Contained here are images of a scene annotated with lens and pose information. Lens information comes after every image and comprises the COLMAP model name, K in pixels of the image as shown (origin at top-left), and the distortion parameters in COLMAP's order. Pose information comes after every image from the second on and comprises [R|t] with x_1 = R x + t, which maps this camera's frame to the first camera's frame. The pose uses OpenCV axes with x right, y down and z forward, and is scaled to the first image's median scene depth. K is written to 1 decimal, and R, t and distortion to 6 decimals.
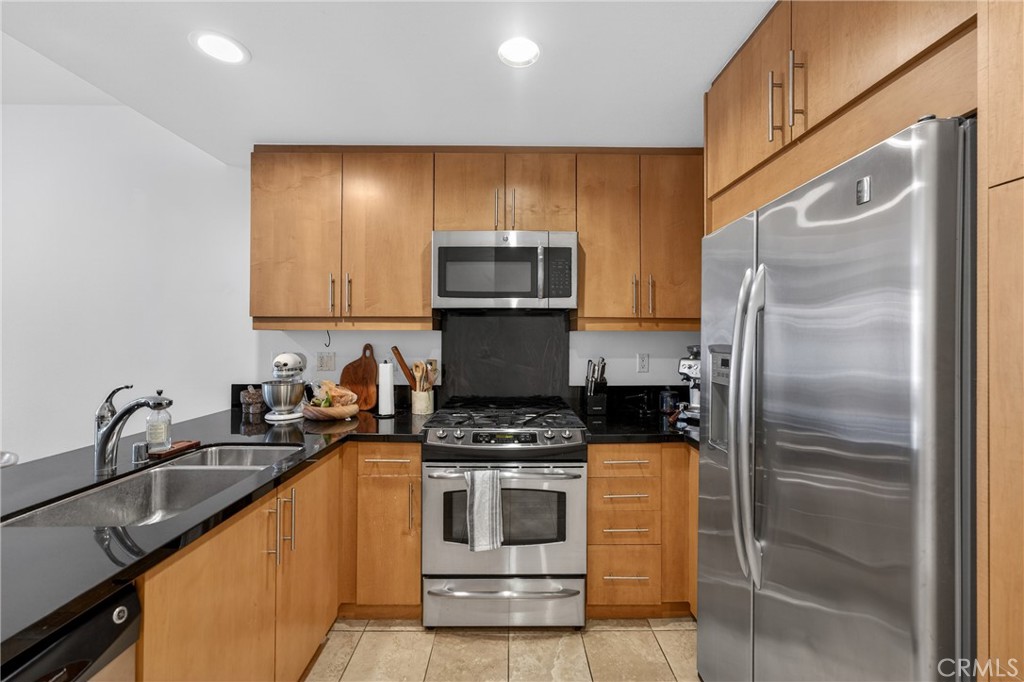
lens RADIAL K [[413.7, 0, 513.0], [0, 413.7, 337.1], [0, 0, 1]] dist [-0.014140, 0.003749]
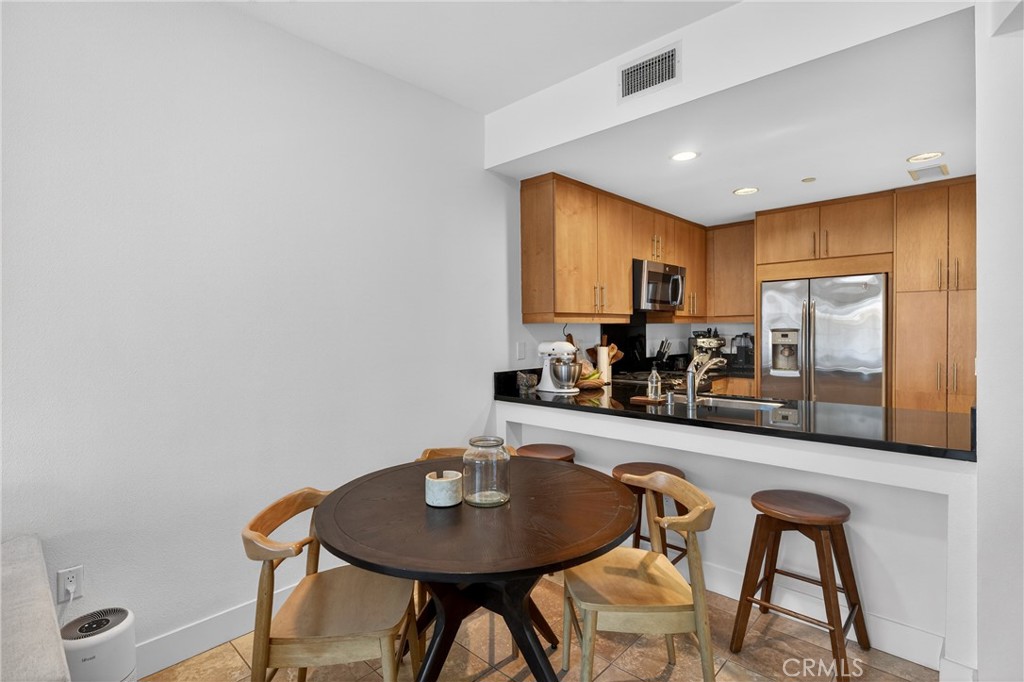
lens RADIAL K [[485.5, 0, 518.9], [0, 485.5, 339.9], [0, 0, 1]] dist [0.005005, -0.000492]
pose [[0.699246, -0.027282, 0.714361, -1.792479], [0.016209, 0.999620, 0.022311, -0.000950], [-0.714698, -0.004022, 0.699422, 0.051804]]
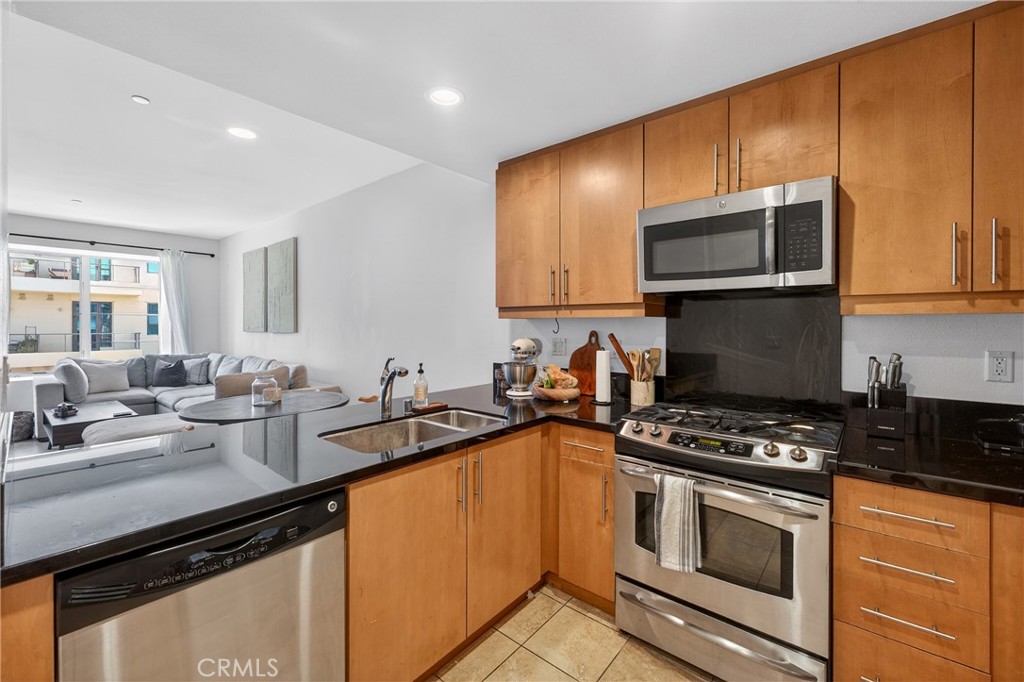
lens RADIAL K [[426.6, 0, 515.7], [0, 426.6, 329.6], [0, 0, 1]] dist [0.001442, 0.001384]
pose [[0.761894, 0.006962, -0.647664, 0.213920], [0.000957, 0.999929, 0.011874, 0.000950], [0.647701, -0.009666, 0.761833, 0.085663]]
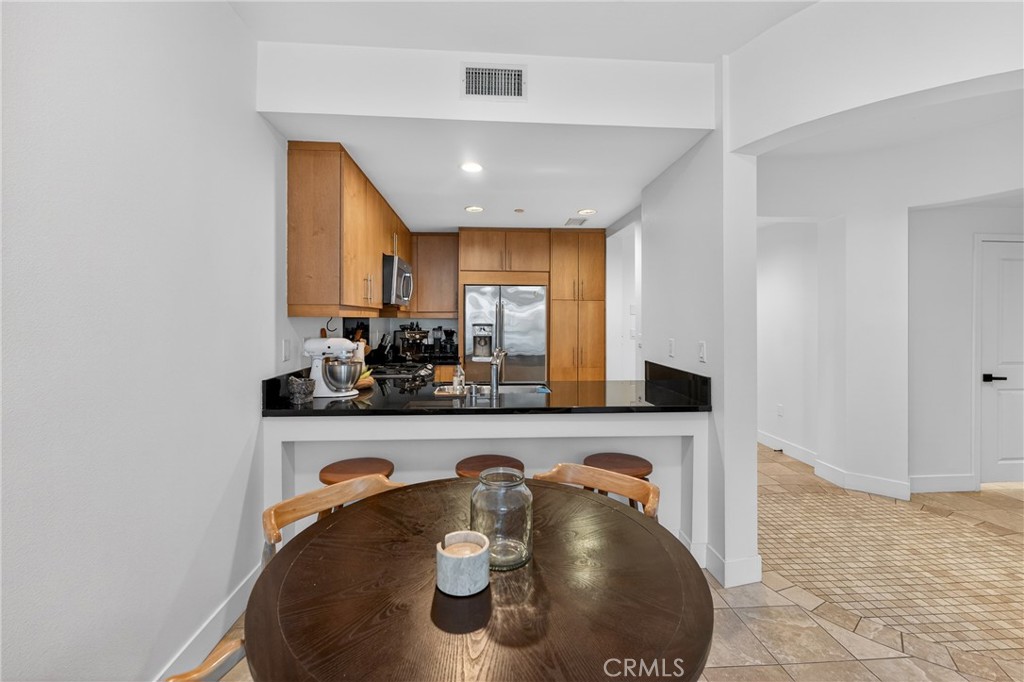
lens RADIAL K [[426.6, 0, 504.5], [0, 426.6, 319.6], [0, 0, 1]] dist [0.001442, 0.001384]
pose [[-0.039188, -0.005353, 0.999218, -1.798651], [-0.001454, 0.999985, 0.005300, -0.017255], [-0.999231, -0.001245, -0.039195, 0.624667]]
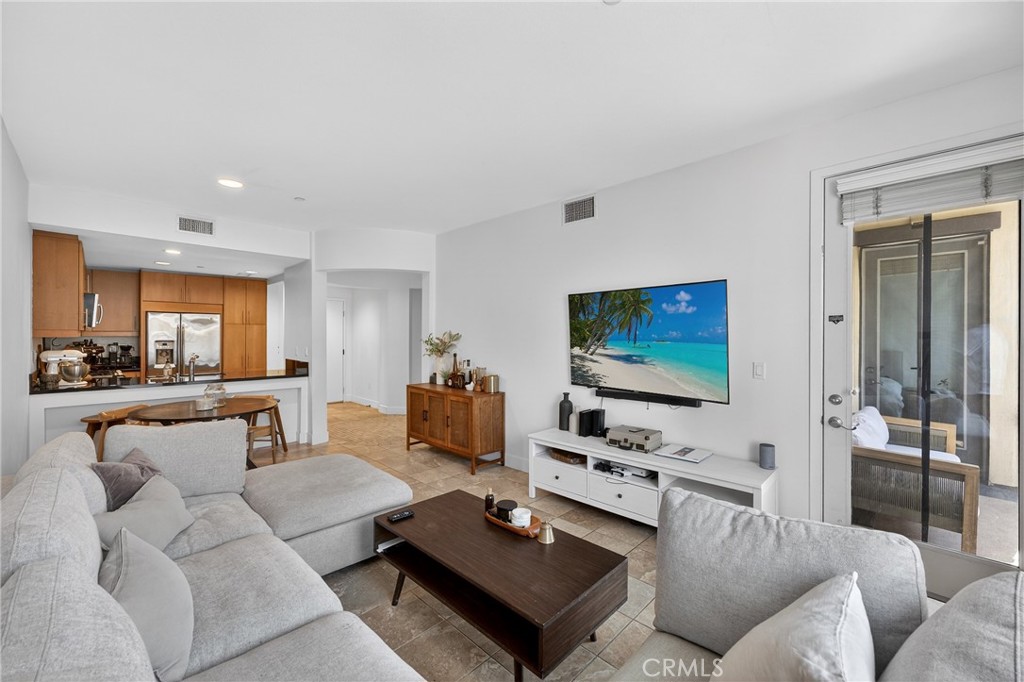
lens RADIAL K [[413.7, 0, 521.2], [0, 413.7, 336.1], [0, 0, 1]] dist [-0.014140, 0.003749]
pose [[-0.707896, -0.009488, 0.706253, -3.386078], [-0.006680, 0.999955, 0.006738, -0.049316], [-0.706285, 0.000052, -0.707928, 0.913958]]
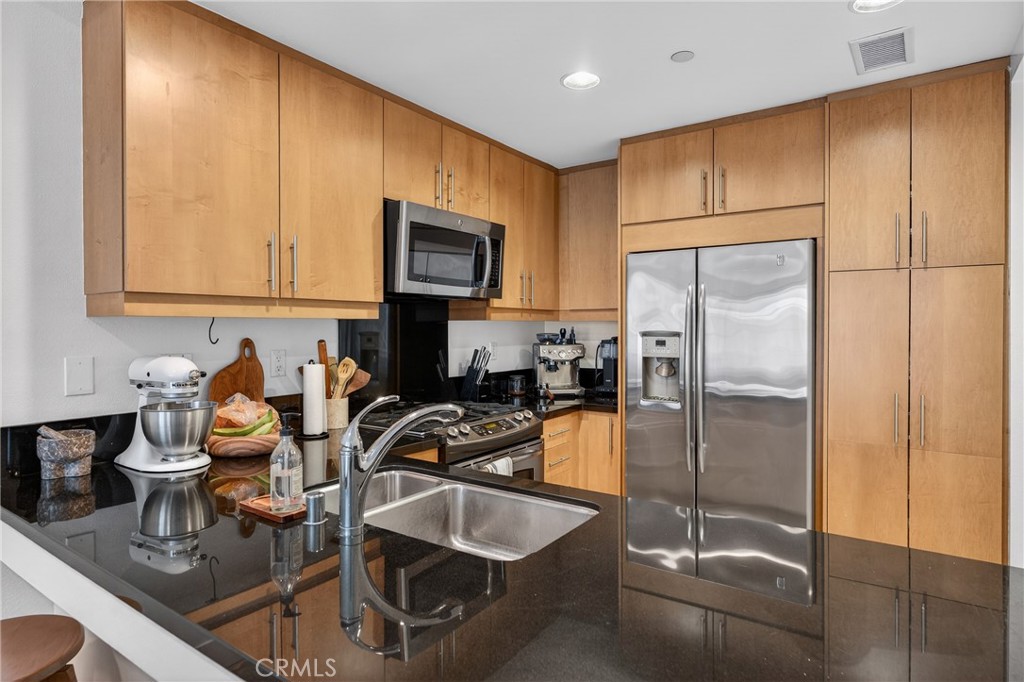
lens RADIAL K [[553.5, 0, 513.6], [0, 553.5, 335.1], [0, 0, 1]] dist [-0.008062, 0.002682]
pose [[0.585397, -0.017243, 0.810564, -0.941206], [0.006245, 0.999840, 0.016759, -0.000682], [-0.810723, -0.004748, 0.585411, 0.162356]]
